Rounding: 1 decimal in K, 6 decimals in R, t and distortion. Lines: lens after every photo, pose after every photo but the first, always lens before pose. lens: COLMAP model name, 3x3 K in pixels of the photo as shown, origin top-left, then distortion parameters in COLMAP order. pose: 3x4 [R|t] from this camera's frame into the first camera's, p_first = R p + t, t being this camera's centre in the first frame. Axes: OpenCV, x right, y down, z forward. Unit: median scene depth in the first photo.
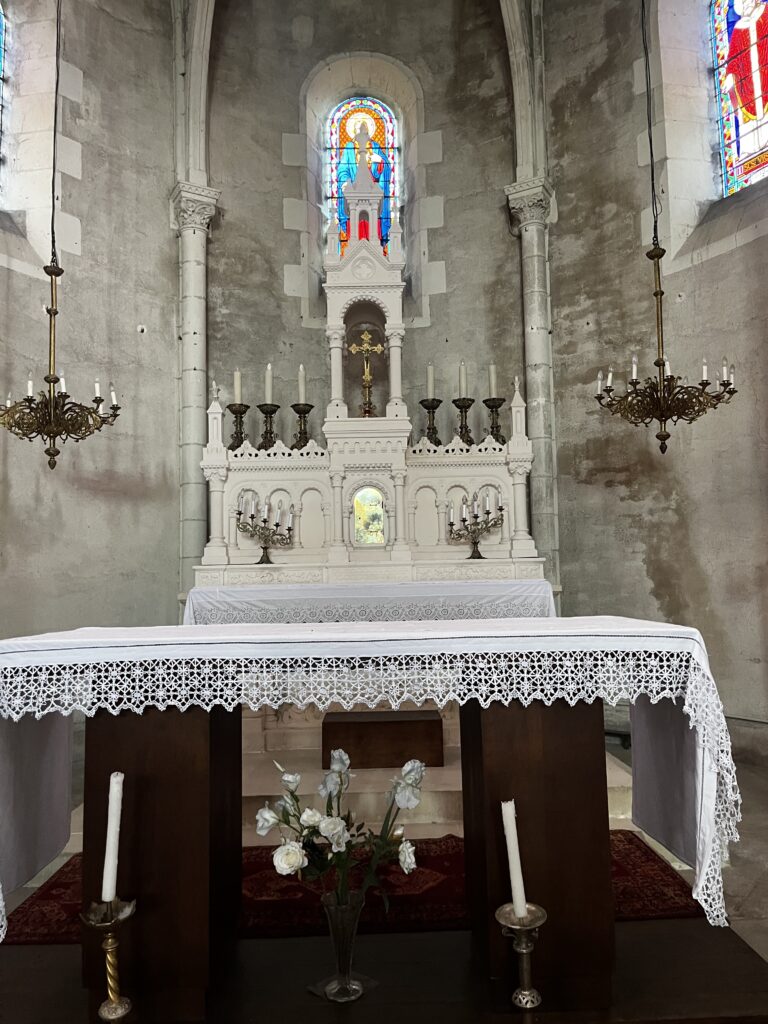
lens RADIAL K [[776.5, 0, 384.6], [0, 776.5, 511.8], [0, 0, 1]] dist [0.065320, 0.000352]
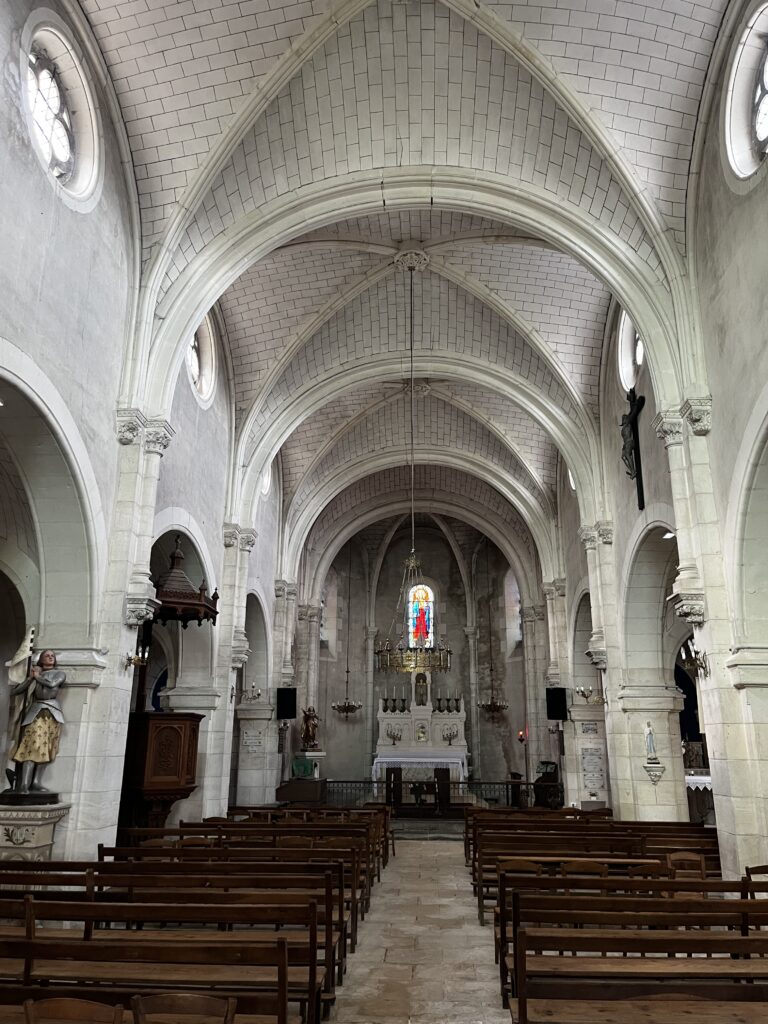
lens RADIAL K [[776.5, 0, 385.4], [0, 776.5, 510.5], [0, 0, 1]] dist [0.065320, 0.000352]
pose [[0.997187, 0.005543, -0.074755, 0.069149], [-0.019106, 0.983119, -0.181968, -0.305388], [0.072485, 0.182884, 0.980459, -2.458447]]
